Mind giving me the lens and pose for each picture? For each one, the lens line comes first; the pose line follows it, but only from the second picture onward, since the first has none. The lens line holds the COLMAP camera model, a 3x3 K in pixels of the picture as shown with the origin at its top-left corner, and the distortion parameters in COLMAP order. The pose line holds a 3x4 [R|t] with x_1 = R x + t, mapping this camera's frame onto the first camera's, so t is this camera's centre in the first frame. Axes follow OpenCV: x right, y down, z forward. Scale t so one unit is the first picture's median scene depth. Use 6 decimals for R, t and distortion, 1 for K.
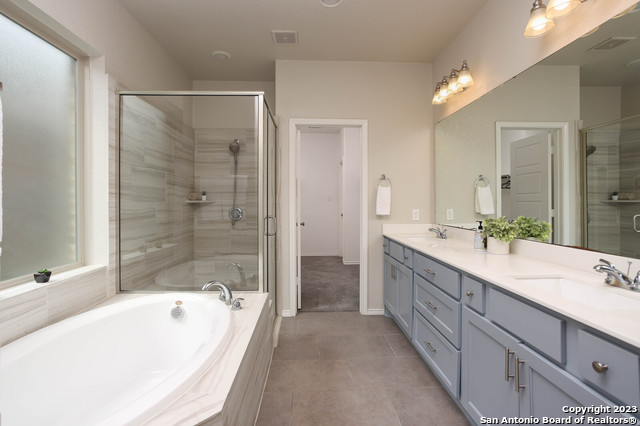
lens RADIAL K [[306.4, 0, 319.7], [0, 306.4, 206.9], [0, 0, 1]] dist [-0.013647, 0.000374]
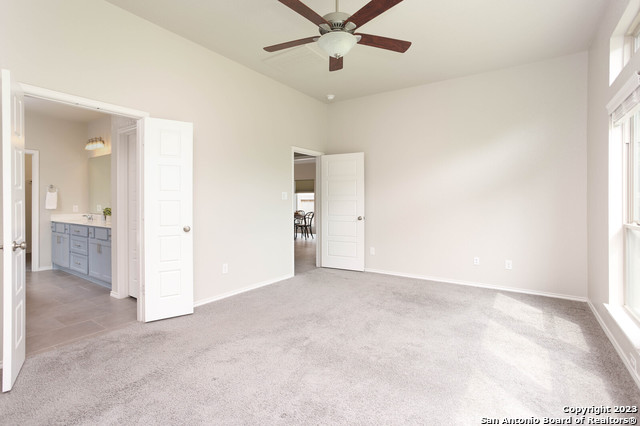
lens RADIAL K [[306.4, 0, 320.2], [0, 306.4, 201.7], [0, 0, 1]] dist [-0.013647, 0.000374]
pose [[0.593501, 0.001550, 0.804831, -0.258457], [0.006668, 0.999954, -0.006844, 0.007598], [-0.804805, 0.009429, 0.593464, -1.190440]]
